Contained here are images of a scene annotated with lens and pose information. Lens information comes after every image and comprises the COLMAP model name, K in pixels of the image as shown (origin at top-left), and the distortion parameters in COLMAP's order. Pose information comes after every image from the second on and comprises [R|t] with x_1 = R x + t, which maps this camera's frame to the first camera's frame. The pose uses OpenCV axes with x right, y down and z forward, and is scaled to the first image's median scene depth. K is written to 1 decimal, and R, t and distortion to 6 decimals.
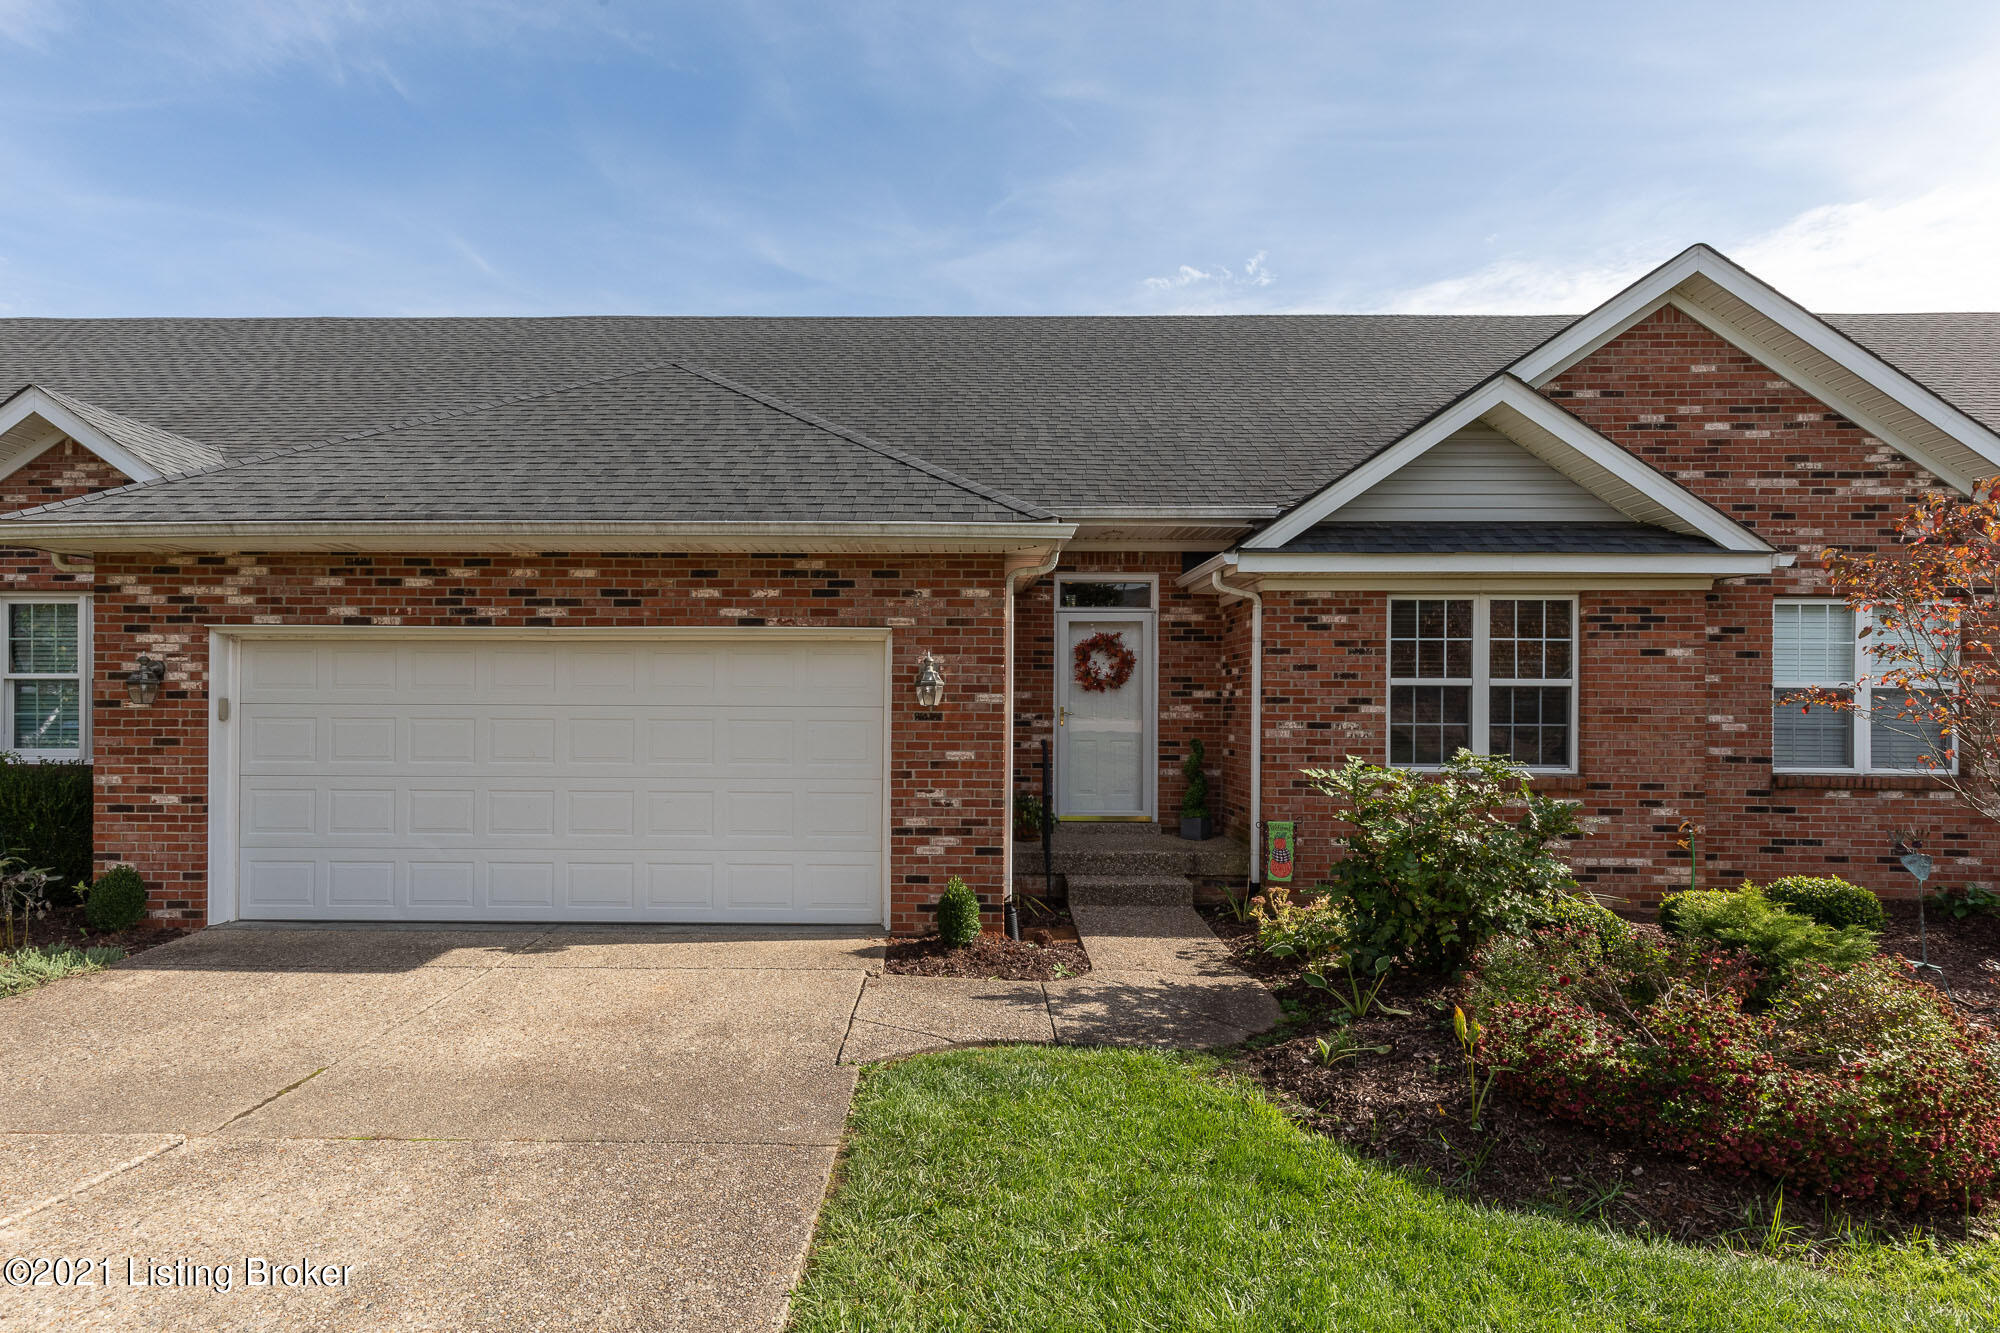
lens RADIAL K [[914.7, 0, 949.3], [0, 914.7, 716.1], [0, 0, 1]] dist [0.002129, -0.000742]
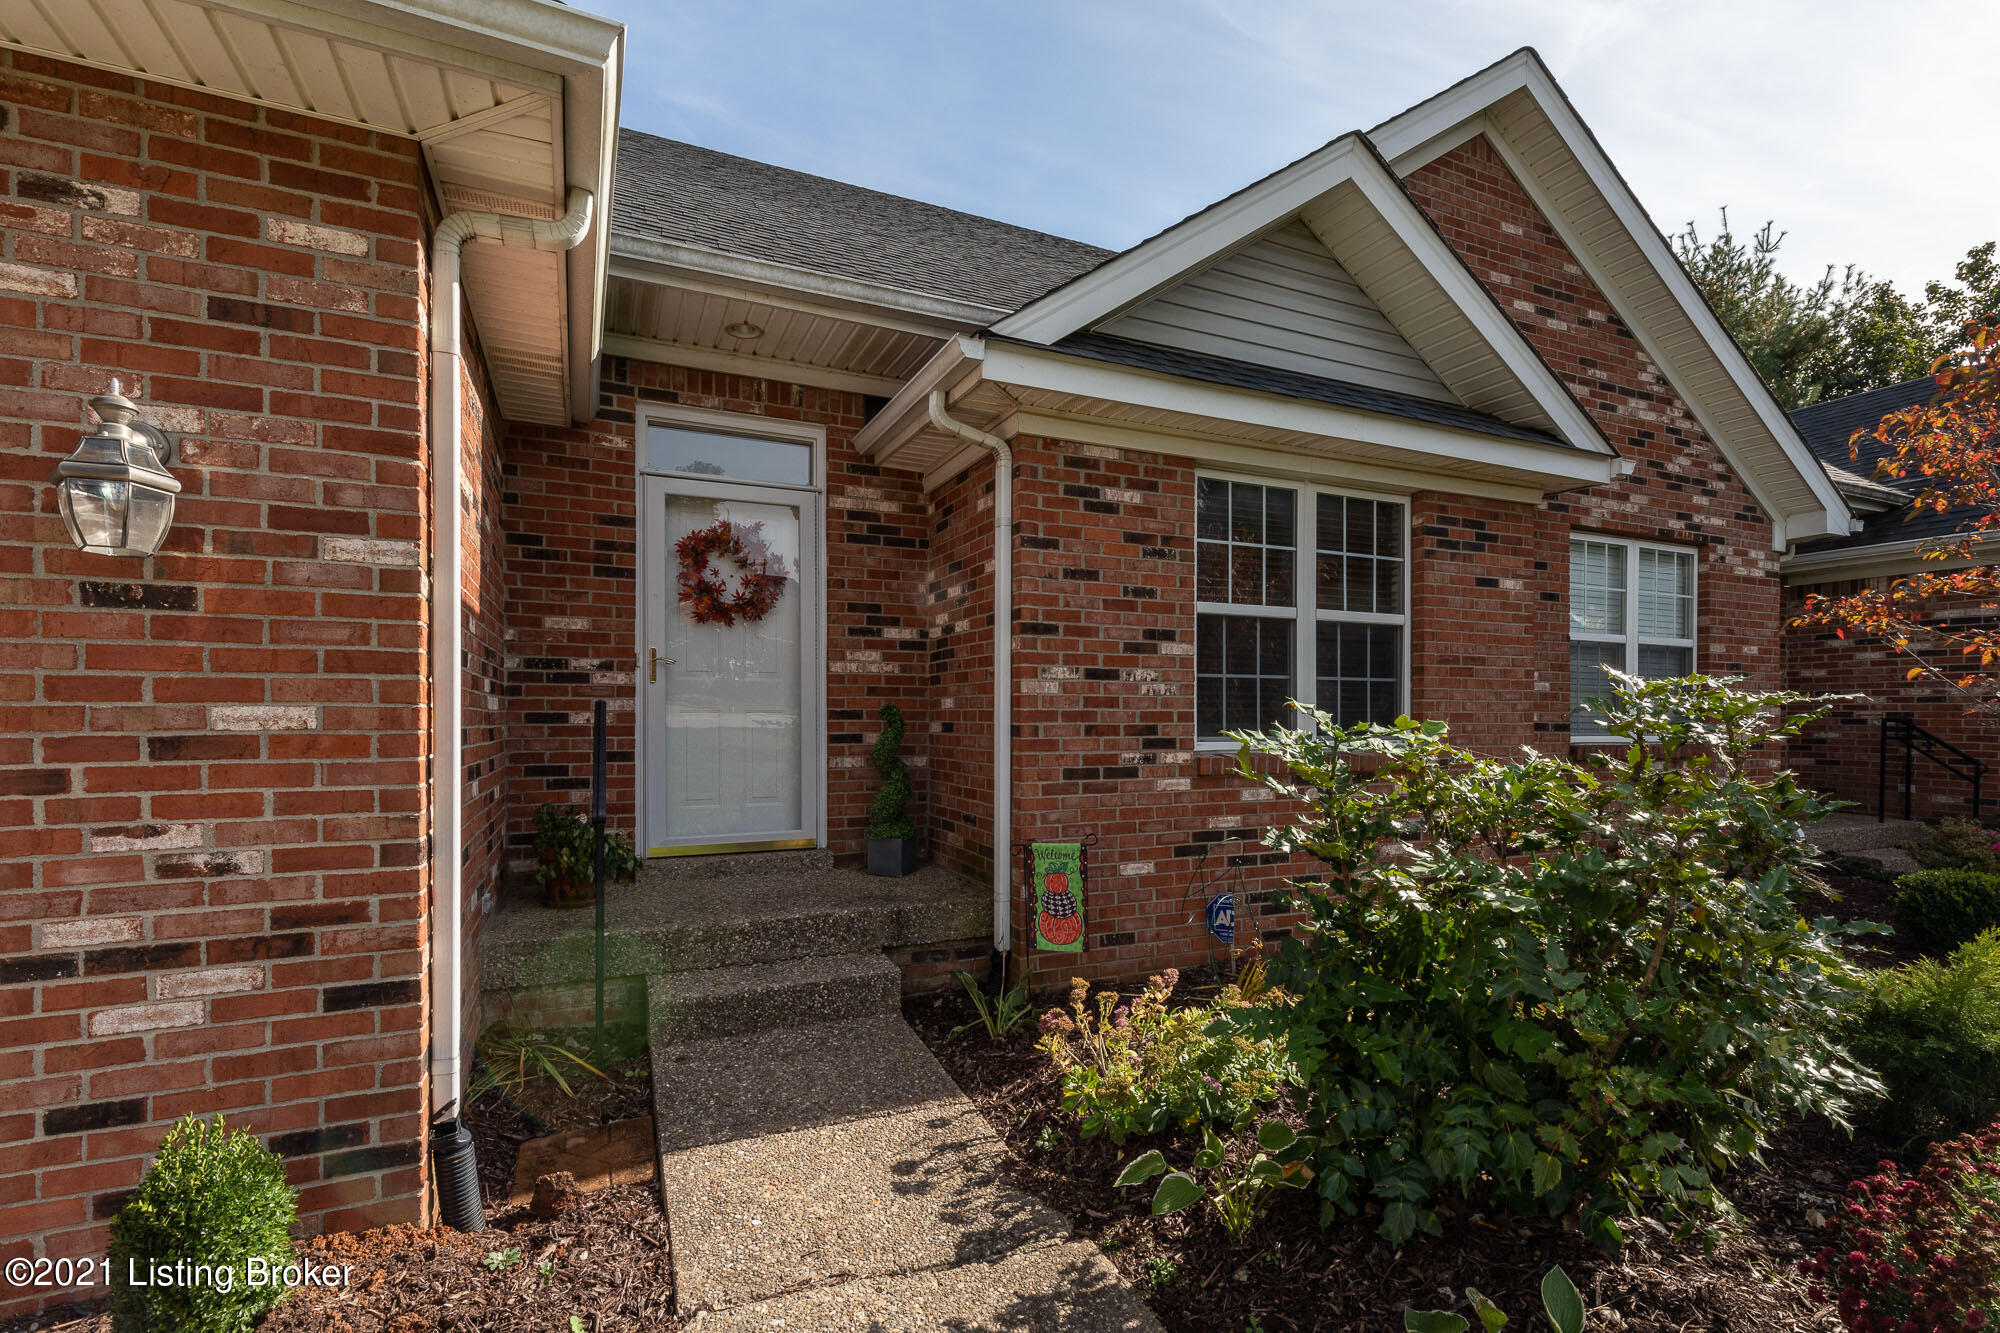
lens RADIAL K [[914.7, 0, 999.2], [0, 914.7, 717.4], [0, 0, 1]] dist [0.002129, -0.000742]
pose [[0.907591, -0.005887, 0.419815, 0.095730], [0.005327, 0.999983, 0.002508, 0.036297], [-0.419822, -0.000040, 0.907606, 0.491621]]
